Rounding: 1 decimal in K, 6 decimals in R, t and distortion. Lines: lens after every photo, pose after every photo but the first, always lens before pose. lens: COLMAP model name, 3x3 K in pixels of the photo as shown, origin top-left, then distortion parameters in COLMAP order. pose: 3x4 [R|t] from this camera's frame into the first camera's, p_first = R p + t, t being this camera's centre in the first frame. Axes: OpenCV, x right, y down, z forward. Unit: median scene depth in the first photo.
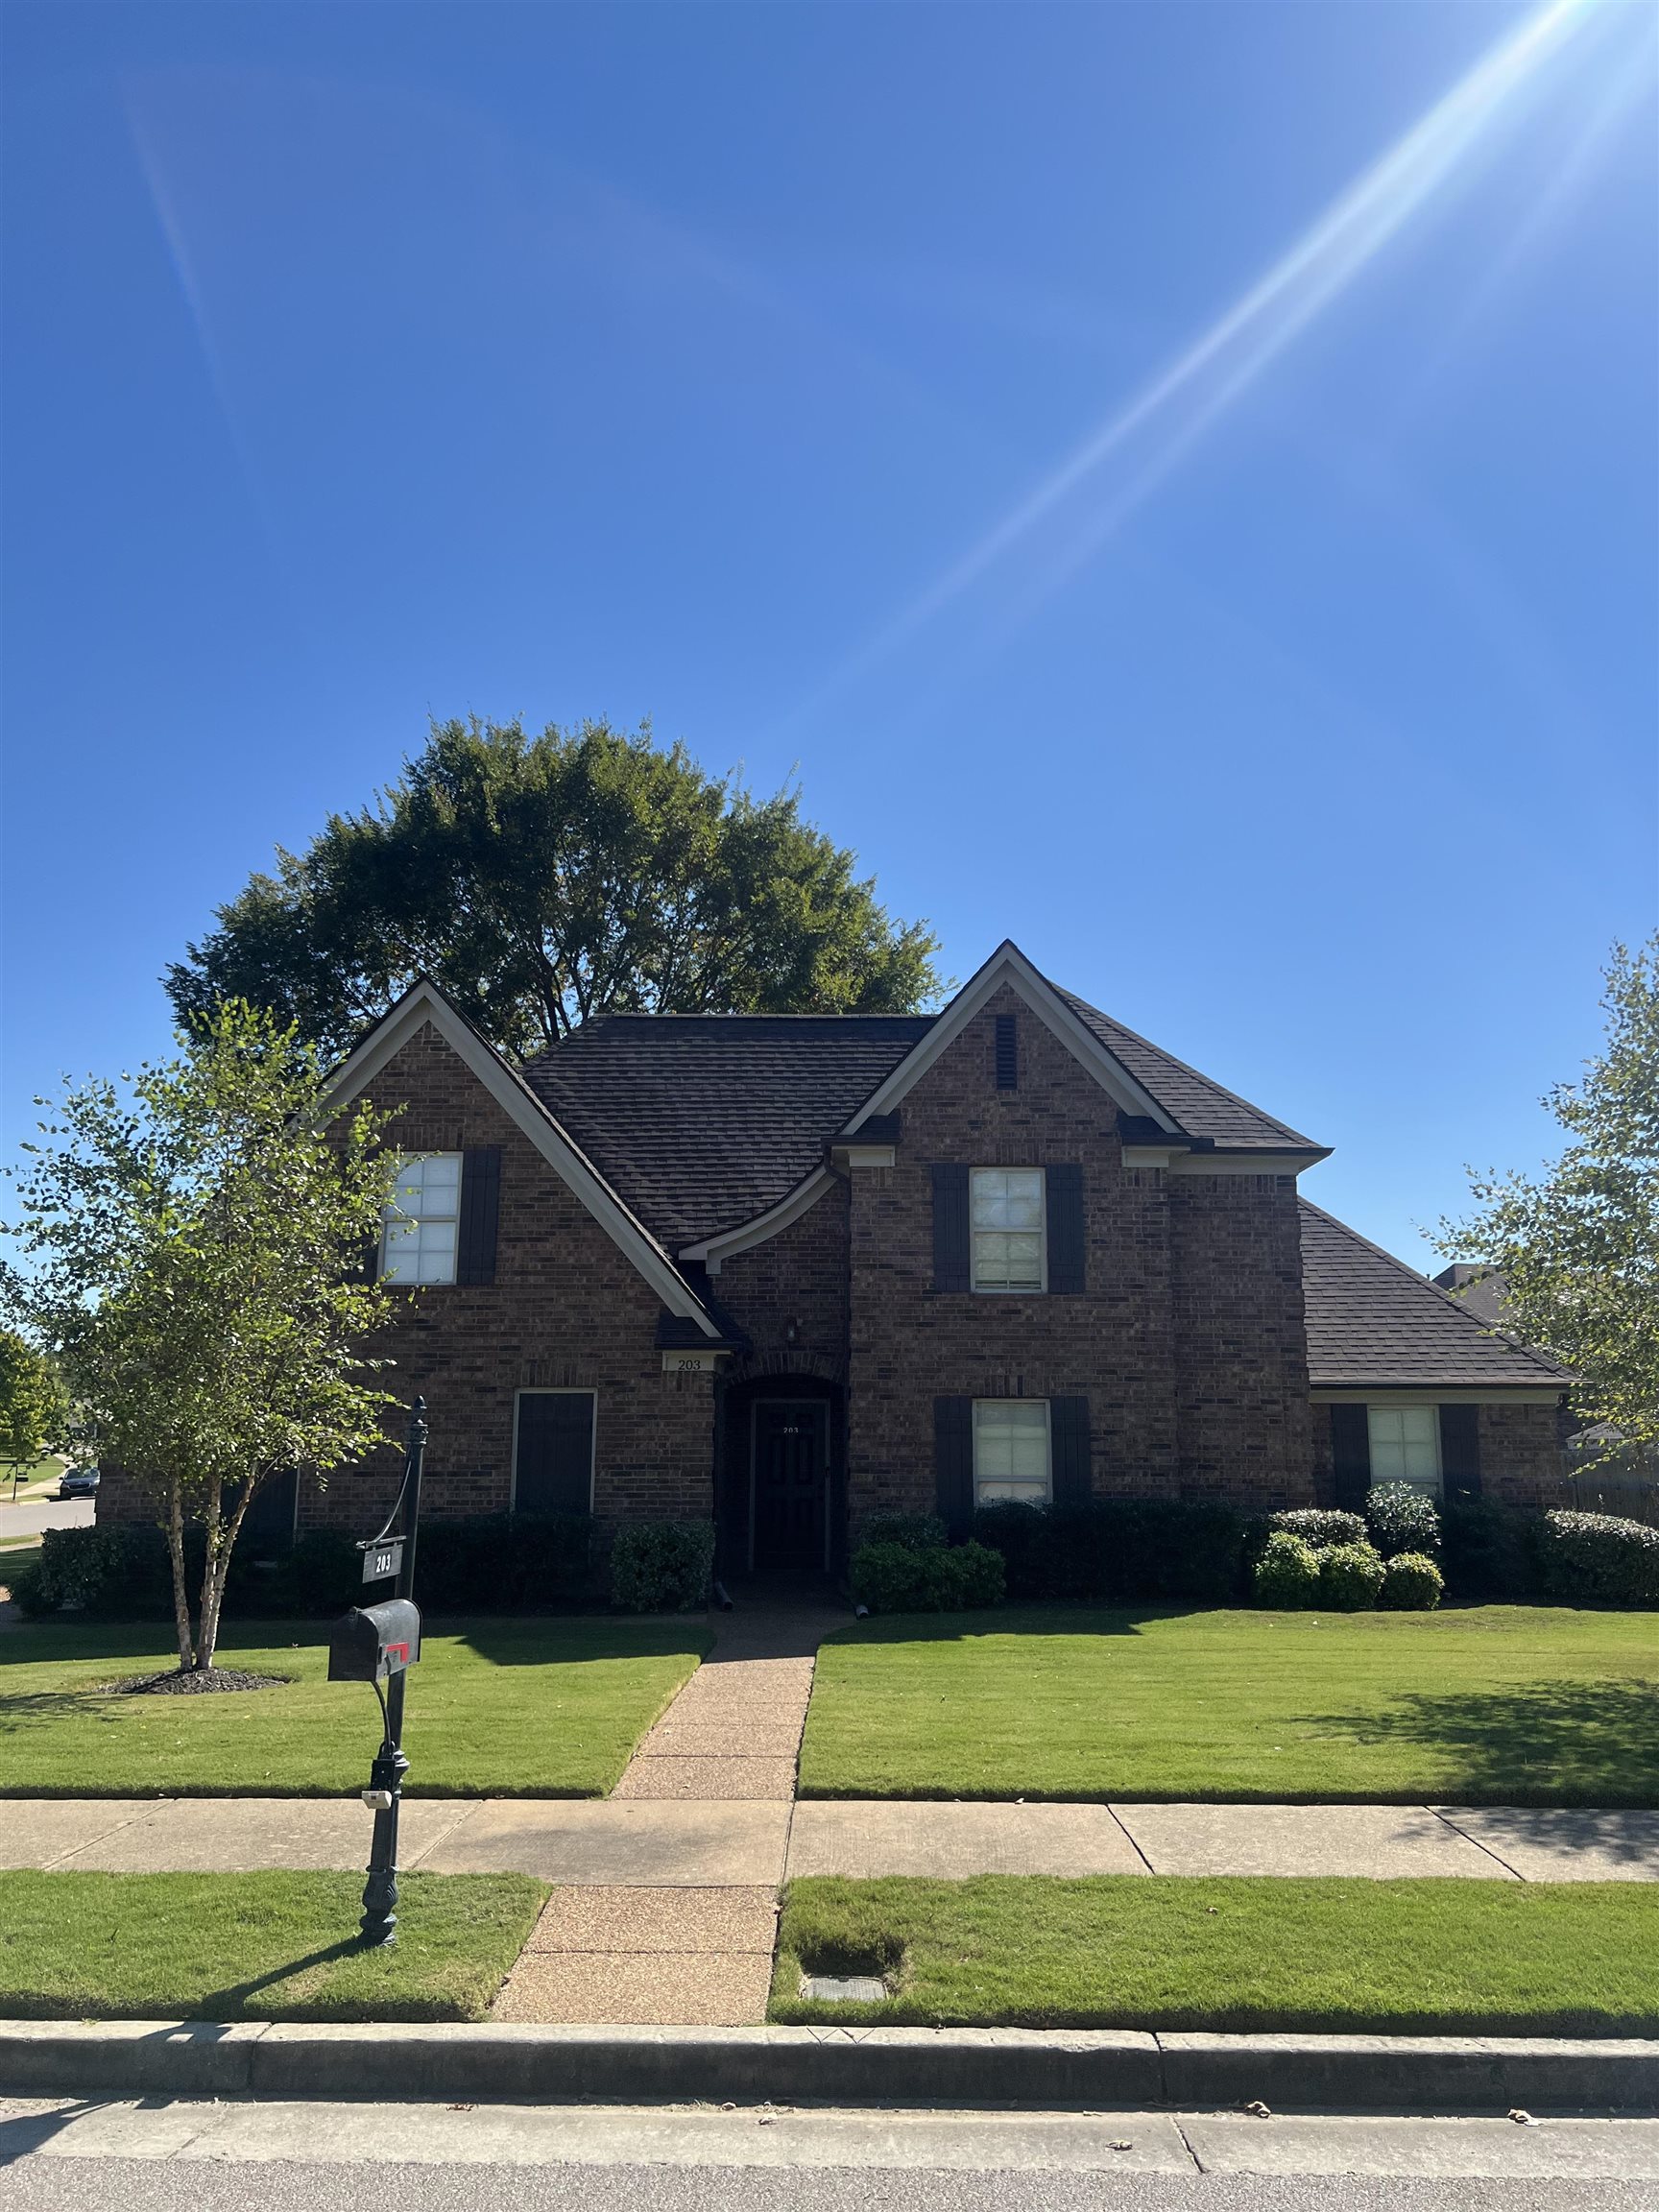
lens RADIAL K [[1667.6, 0, 834.6], [0, 1667.6, 1092.0], [0, 0, 1]] dist [0.052615, -0.051495]
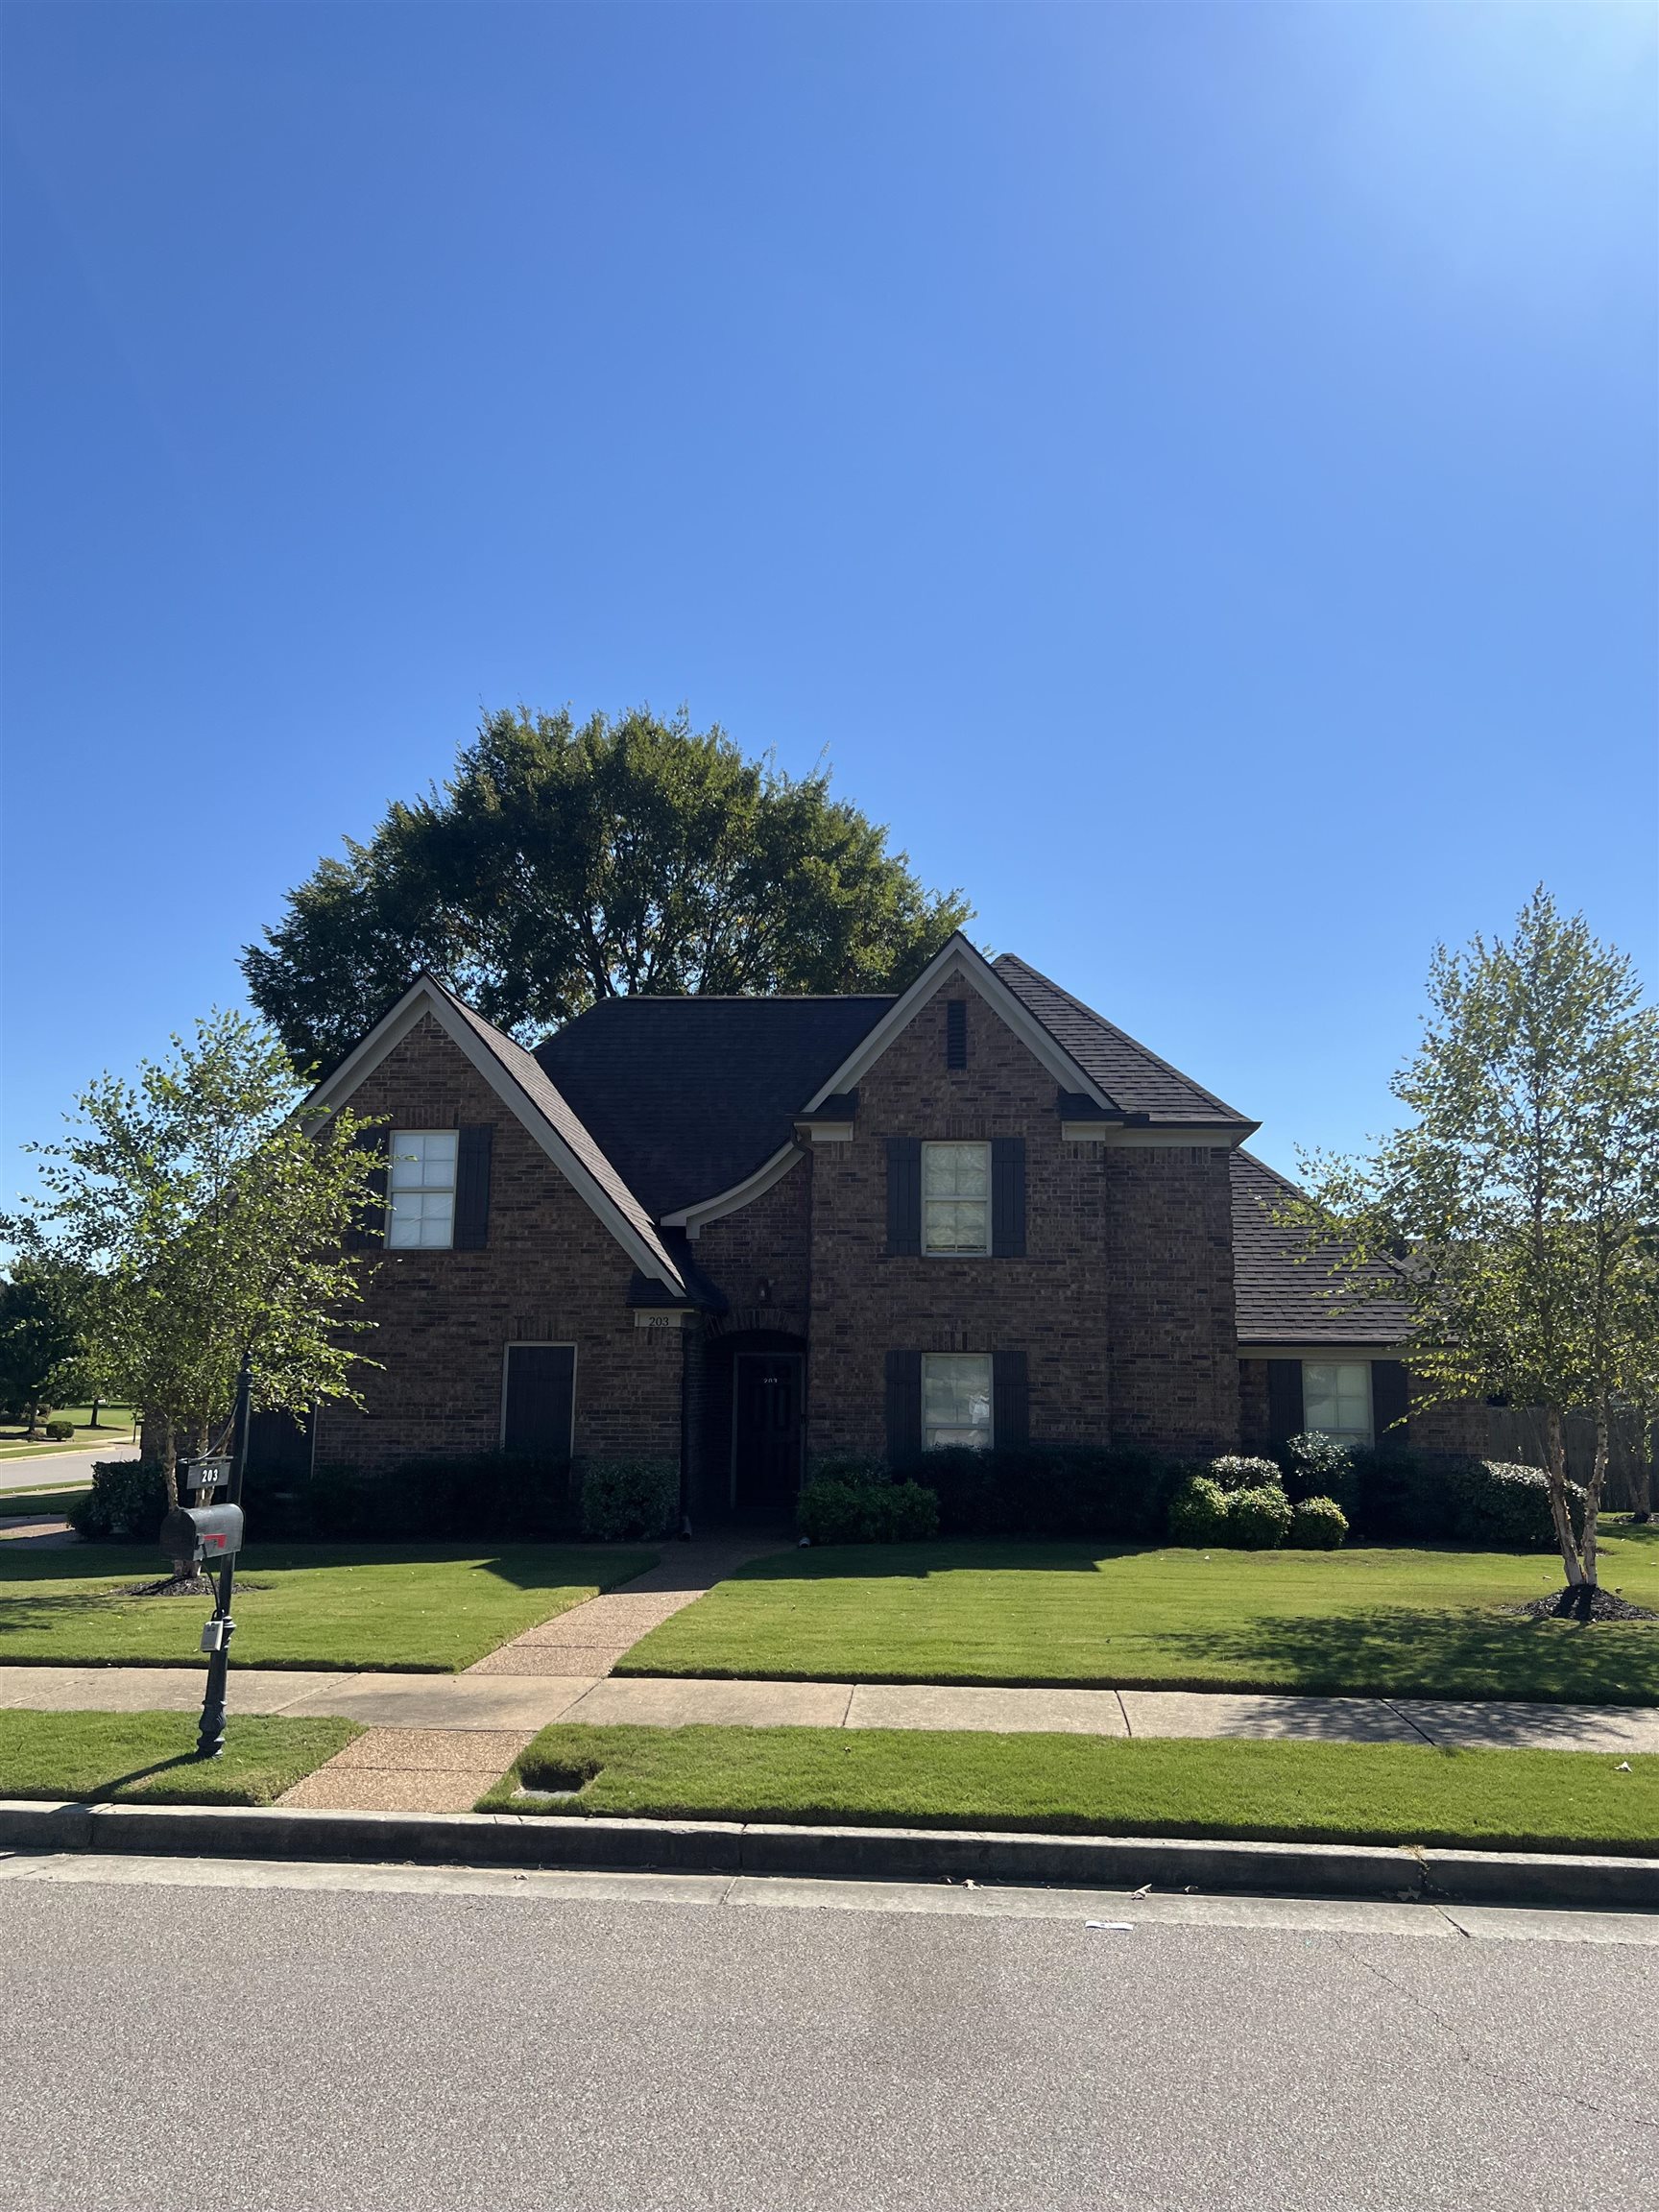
lens RADIAL K [[1667.6, 0, 821.5], [0, 1667.6, 1086.1], [0, 0, 1]] dist [0.052615, -0.051495]
pose [[0.997345, -0.006591, -0.072518, 0.101954], [0.008328, 0.999685, 0.023663, -0.018058], [0.072339, -0.024205, 0.997086, -0.092978]]
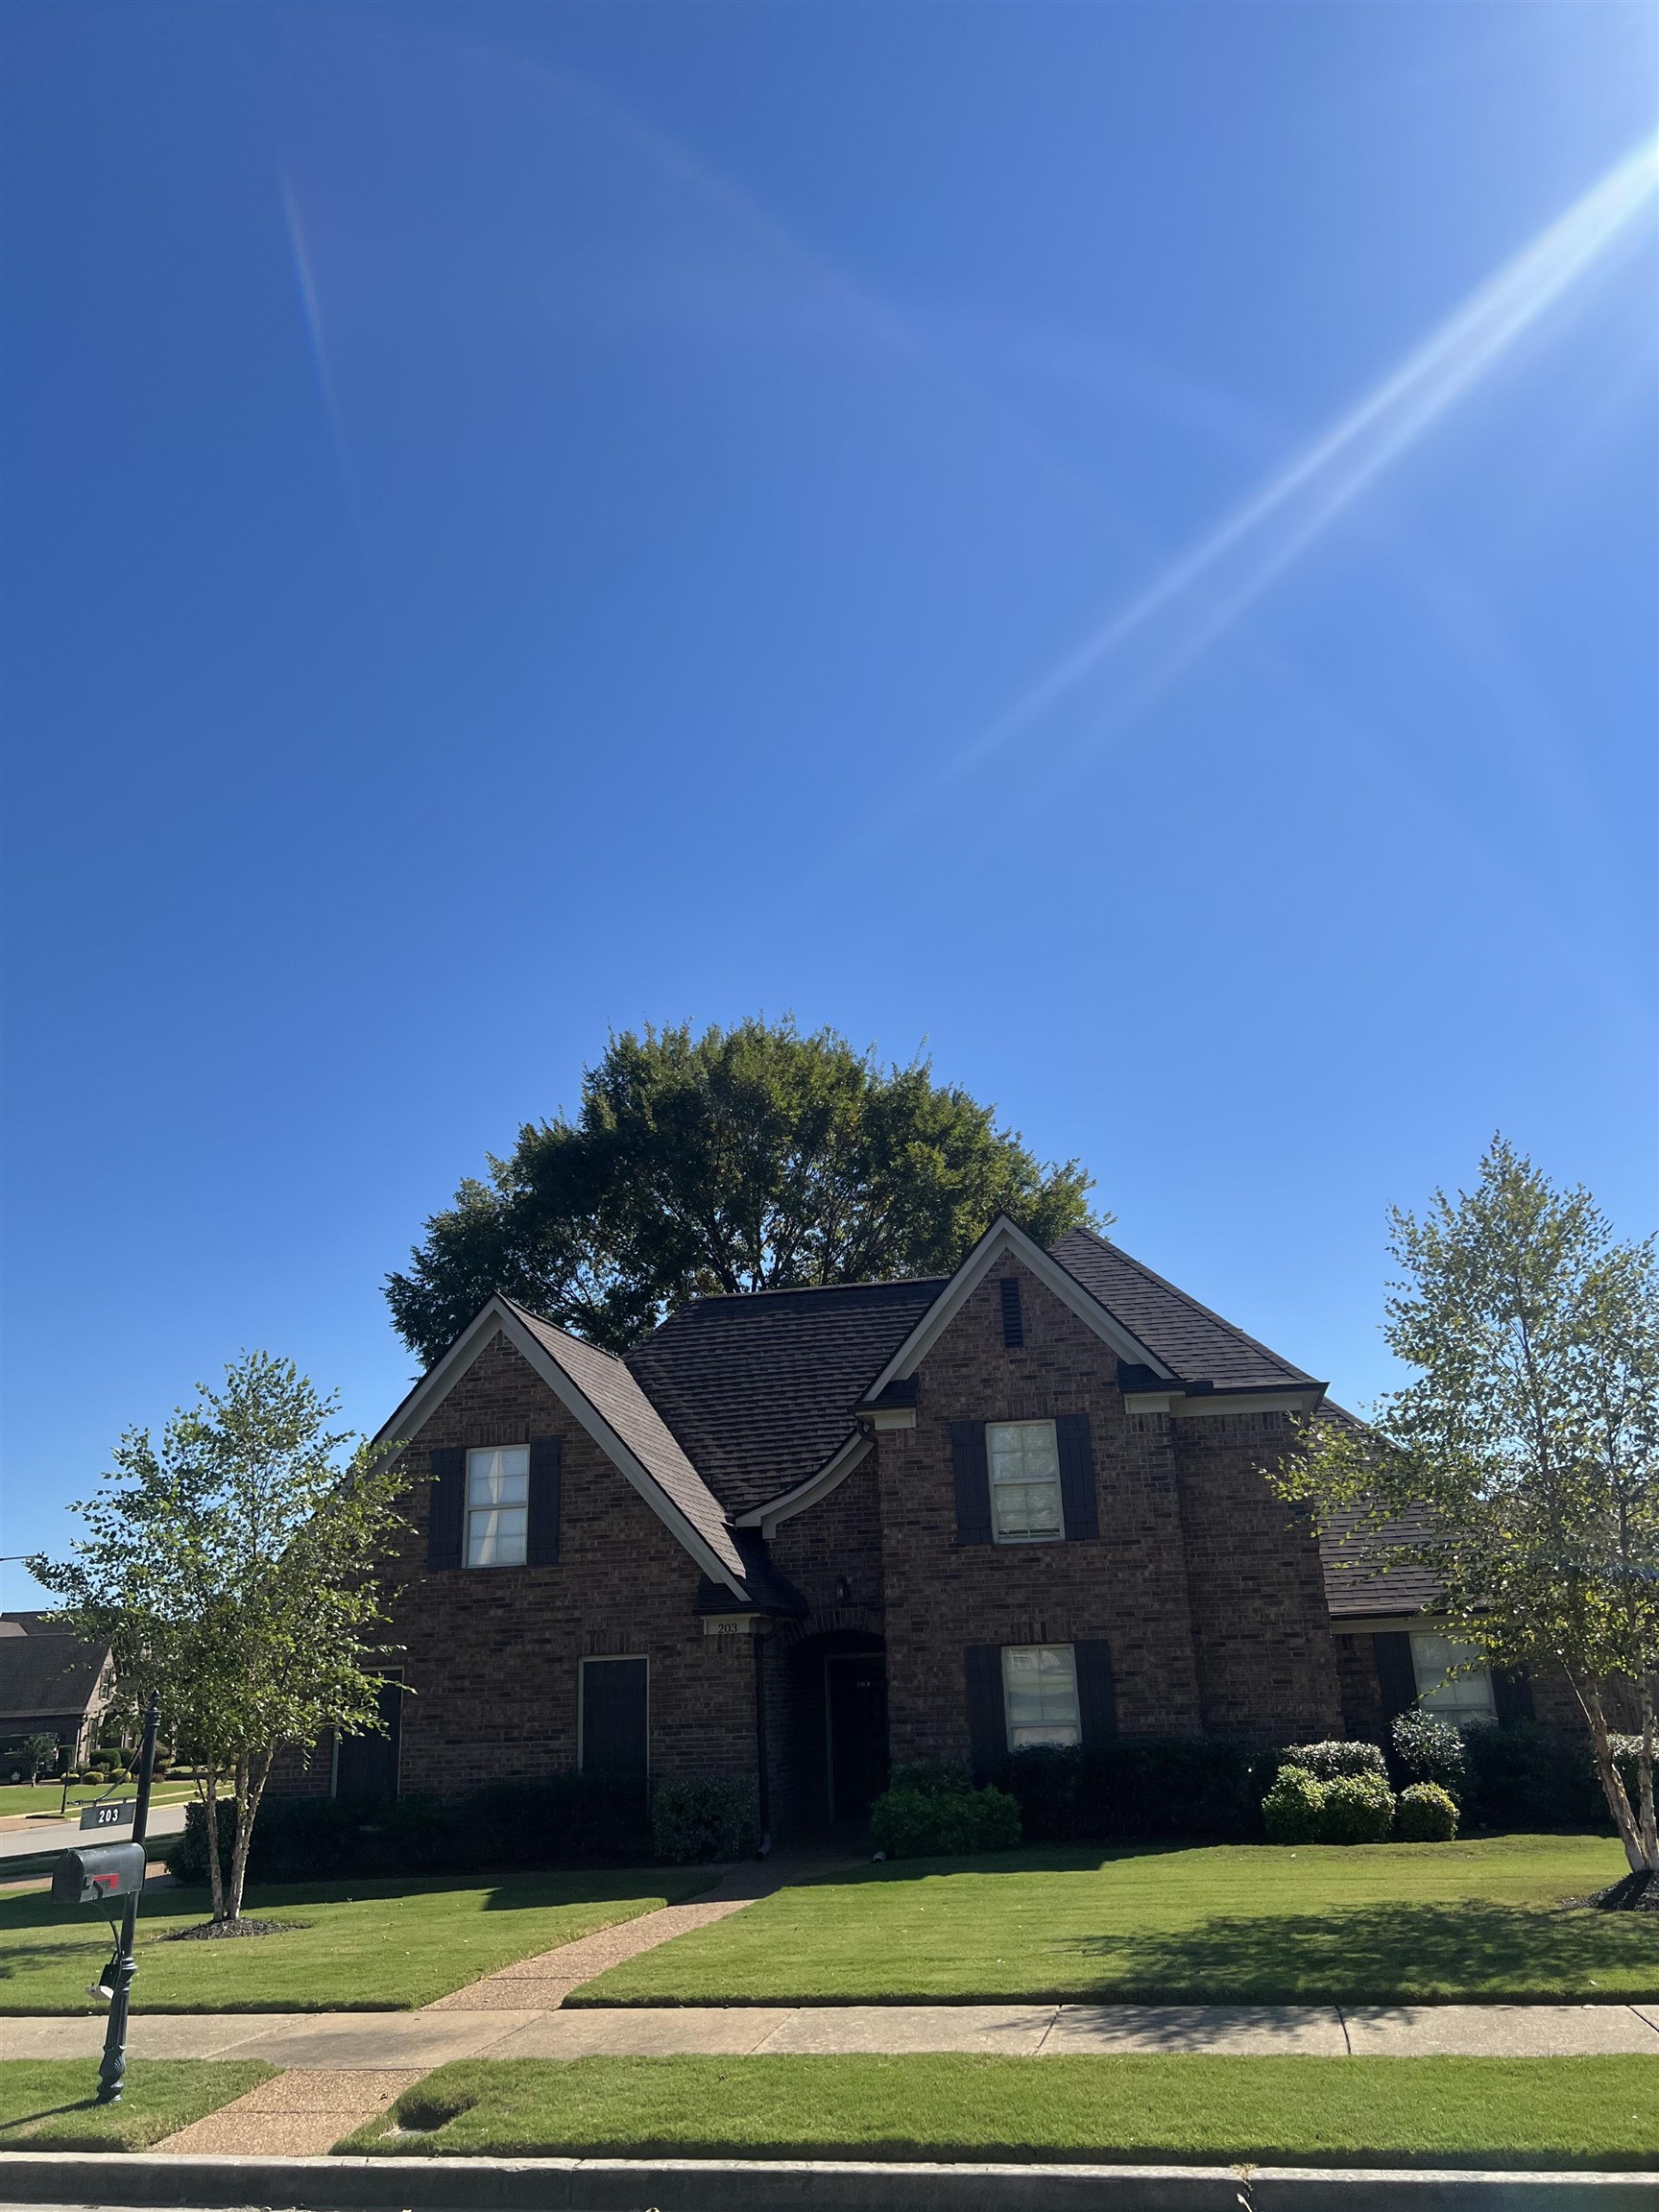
lens RADIAL K [[1667.6, 0, 826.3], [0, 1667.6, 1110.4], [0, 0, 1]] dist [0.052615, -0.051495]
pose [[0.979471, -0.104600, -0.172325, 0.202325], [0.081800, 0.987534, -0.134485, -0.019643], [0.184243, 0.117628, 0.975817, -0.107122]]
